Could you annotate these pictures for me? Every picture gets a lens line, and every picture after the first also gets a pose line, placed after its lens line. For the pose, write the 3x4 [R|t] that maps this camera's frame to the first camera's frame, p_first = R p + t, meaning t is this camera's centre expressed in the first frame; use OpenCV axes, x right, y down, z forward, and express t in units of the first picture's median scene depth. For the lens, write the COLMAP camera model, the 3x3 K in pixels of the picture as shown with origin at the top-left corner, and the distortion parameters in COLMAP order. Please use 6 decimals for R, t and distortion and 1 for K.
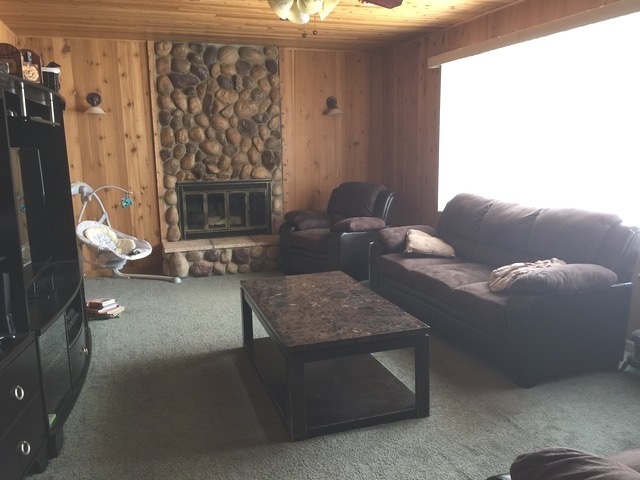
lens RADIAL K [[554.1, 0, 320.0], [0, 554.1, 240.0], [0, 0, 1]] dist [0.094516, -0.129092]
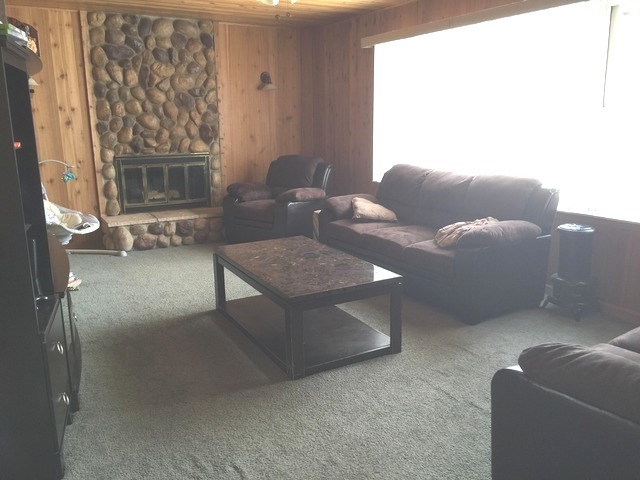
lens RADIAL K [[554.1, 0, 320.0], [0, 554.1, 240.0], [0, 0, 1]] dist [0.094516, -0.129092]
pose [[0.983176, -0.034147, 0.179443, -0.083941], [0.026345, 0.998609, 0.045683, 0.010142], [-0.180753, -0.040187, 0.982707, -0.053772]]
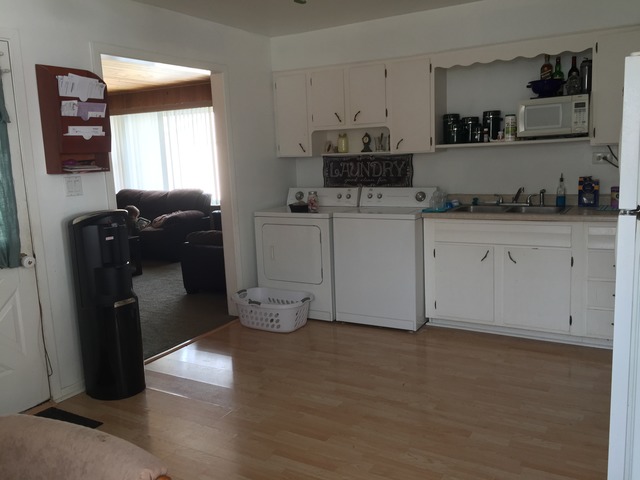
lens RADIAL K [[554.1, 0, 320.0], [0, 554.1, 240.0], [0, 0, 1]] dist [0.094516, -0.129092]
pose [[0.761756, -0.113488, 0.637847, -0.351794], [0.139105, 0.990227, 0.010057, 0.119446], [-0.632754, 0.081067, 0.770098, -0.639878]]
